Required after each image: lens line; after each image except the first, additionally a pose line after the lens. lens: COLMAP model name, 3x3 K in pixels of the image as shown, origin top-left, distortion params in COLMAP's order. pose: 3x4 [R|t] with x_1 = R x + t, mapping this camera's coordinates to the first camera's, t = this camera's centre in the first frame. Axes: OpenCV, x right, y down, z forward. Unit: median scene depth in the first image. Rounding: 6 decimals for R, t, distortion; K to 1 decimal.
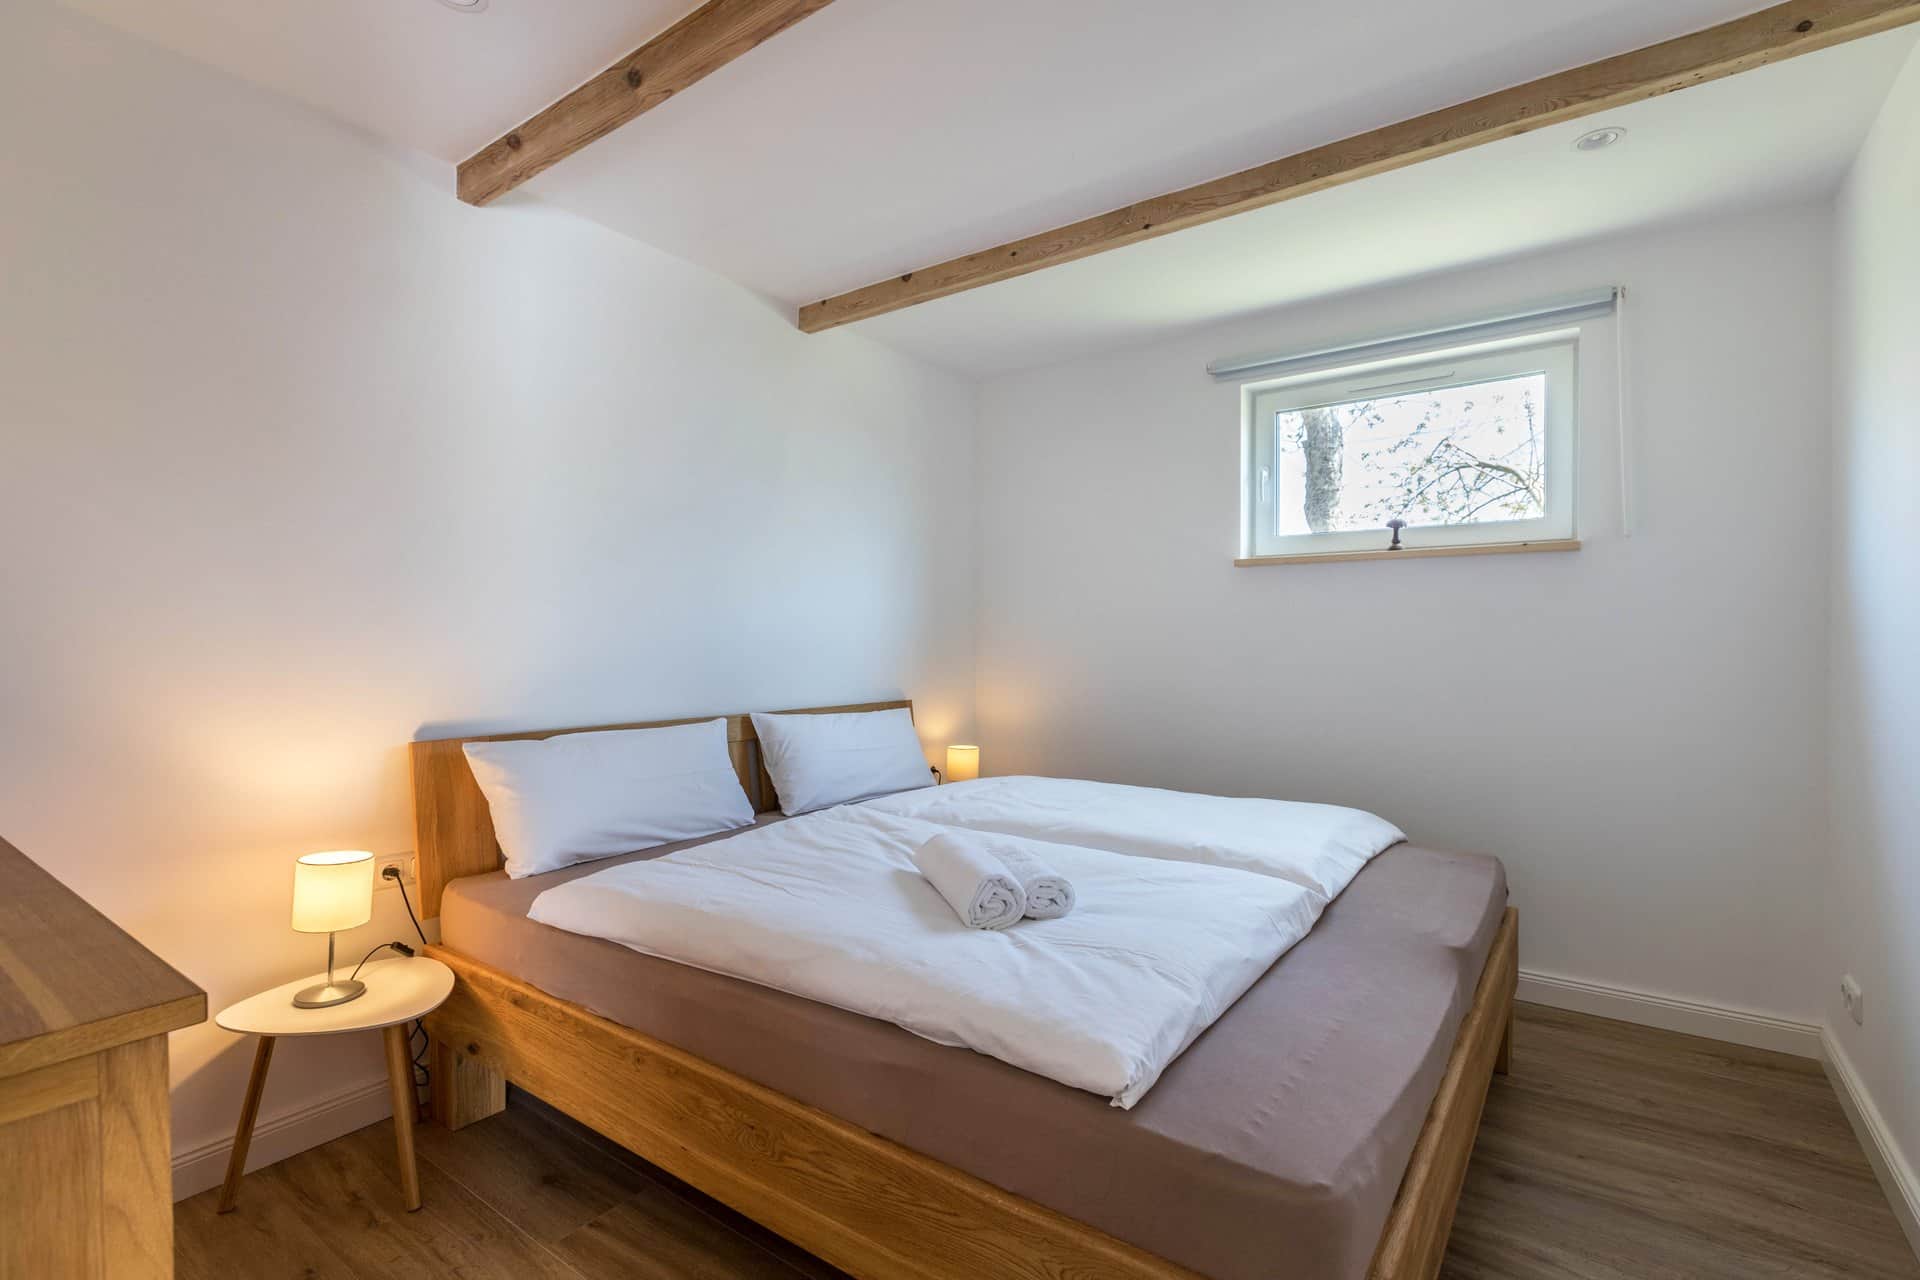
lens RADIAL K [[881.1, 0, 948.7], [0, 881.1, 645.8], [0, 0, 1]] dist [0.000459, -0.000010]
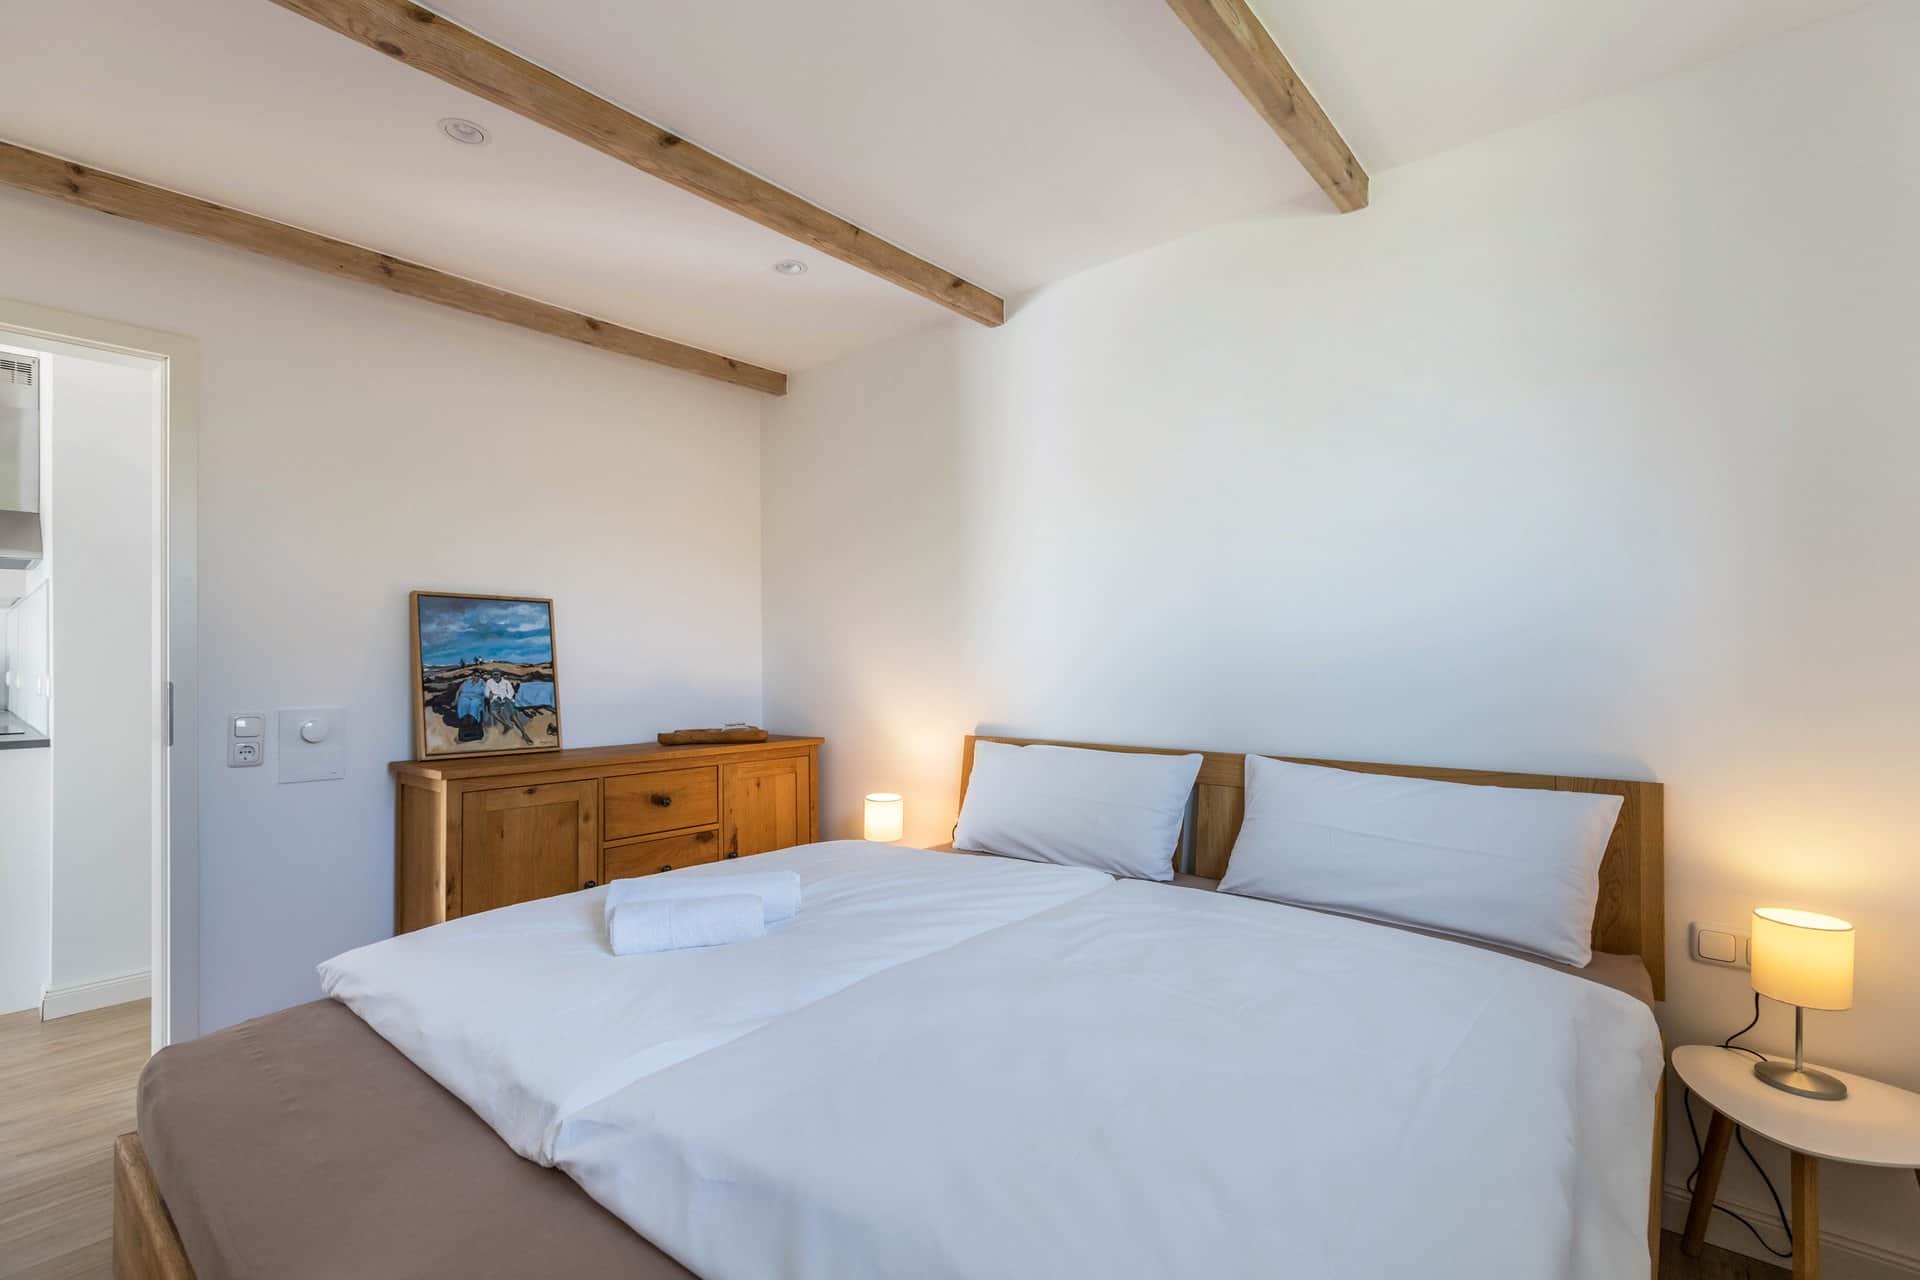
lens RADIAL K [[881.1, 0, 950.1], [0, 881.1, 648.9], [0, 0, 1]] dist [0.000459, -0.000010]
pose [[-0.074837, -0.008541, -0.997159, 0.573547], [-0.000519, 0.999964, -0.008526, -0.009938], [0.997196, -0.000120, -0.074839, 0.792539]]
